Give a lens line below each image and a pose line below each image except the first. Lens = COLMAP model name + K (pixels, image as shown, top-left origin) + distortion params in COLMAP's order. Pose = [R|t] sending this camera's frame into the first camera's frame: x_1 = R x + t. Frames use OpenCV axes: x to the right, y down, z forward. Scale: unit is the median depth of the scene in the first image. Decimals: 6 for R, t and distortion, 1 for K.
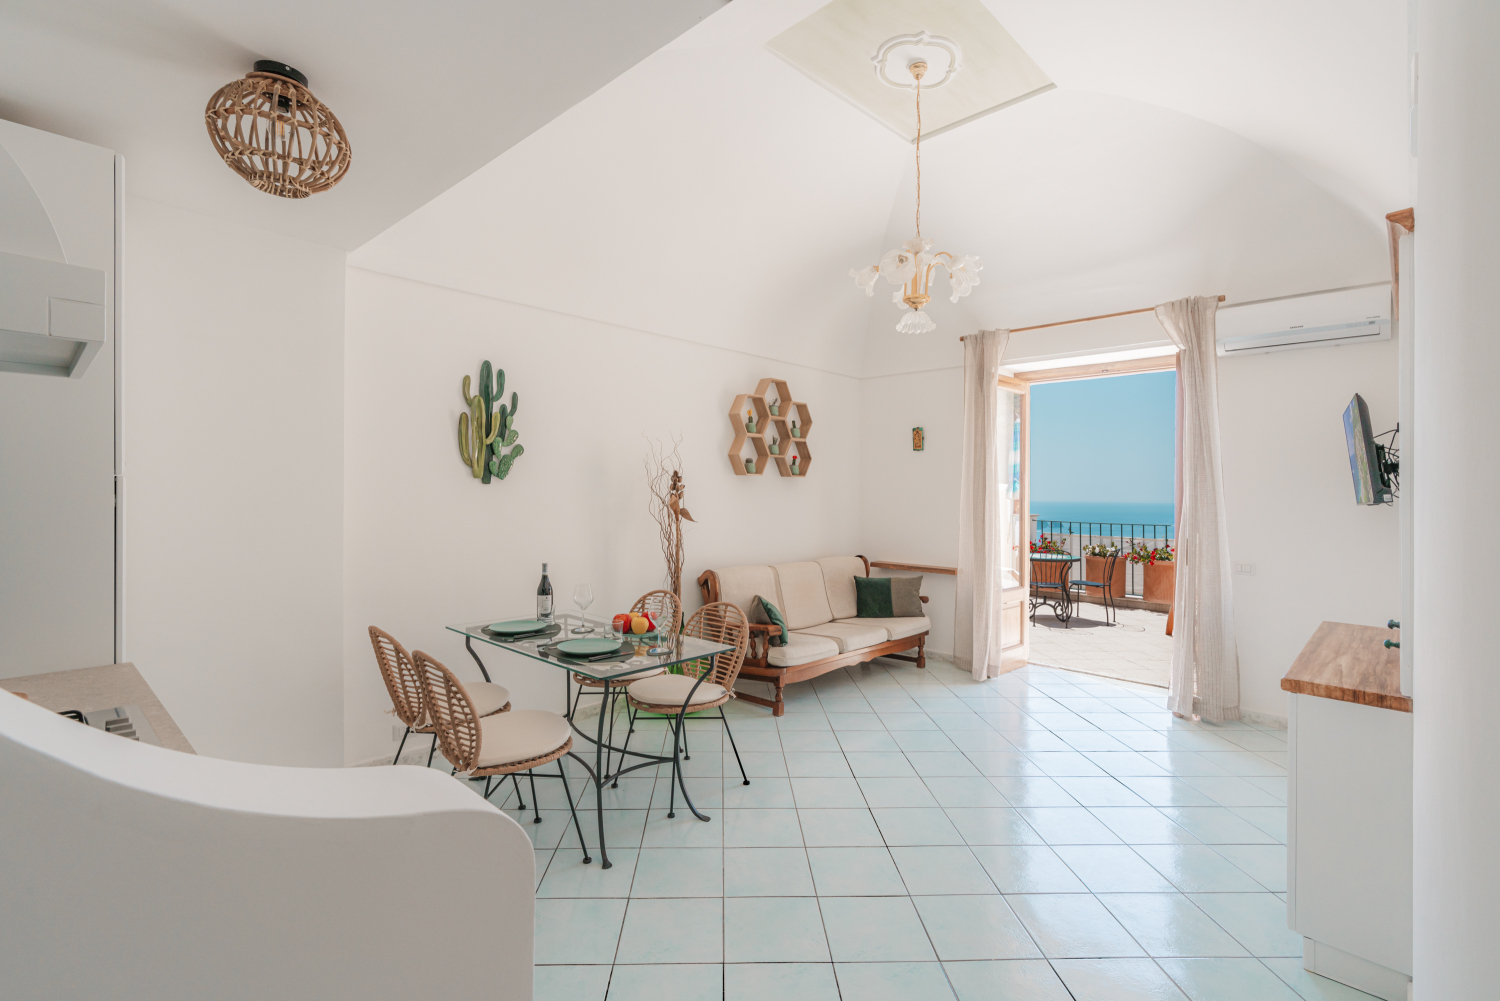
lens RADIAL K [[679.8, 0, 743.8], [0, 679.8, 492.4], [0, 0, 1]] dist [-0.001181, -0.000120]
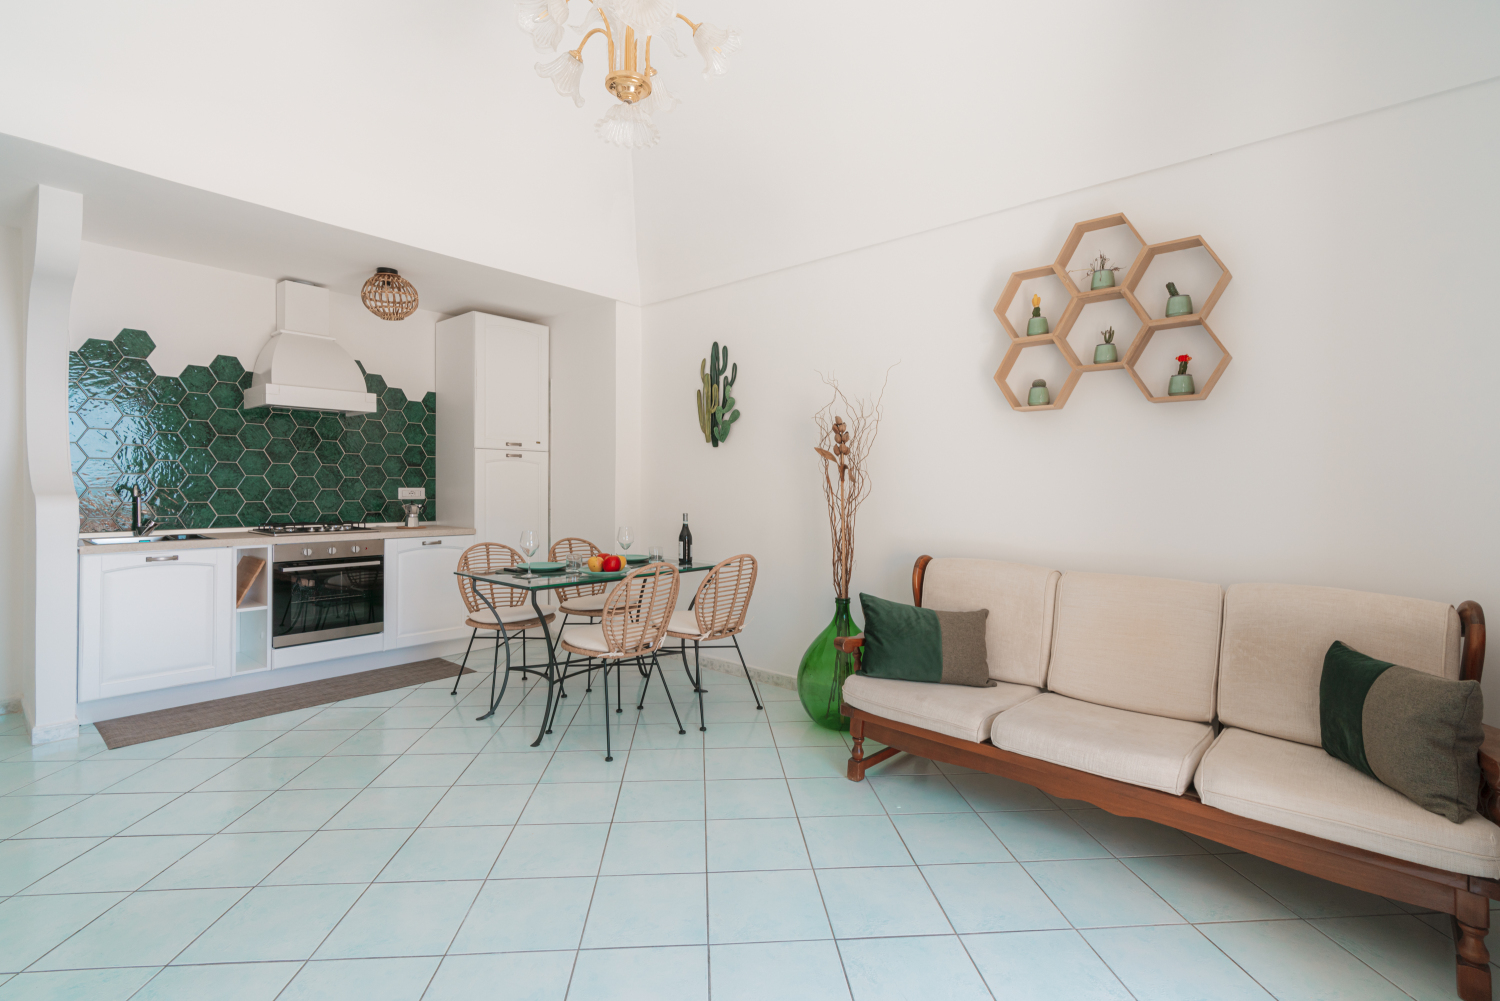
lens RADIAL K [[679.8, 0, 743.8], [0, 679.8, 492.4], [0, 0, 1]] dist [-0.001181, -0.000120]
pose [[0.042446, 0.001303, -0.999098, 0.788383], [-0.003966, 0.999991, 0.001135, 0.063427], [0.999091, 0.003914, 0.042451, 0.988035]]
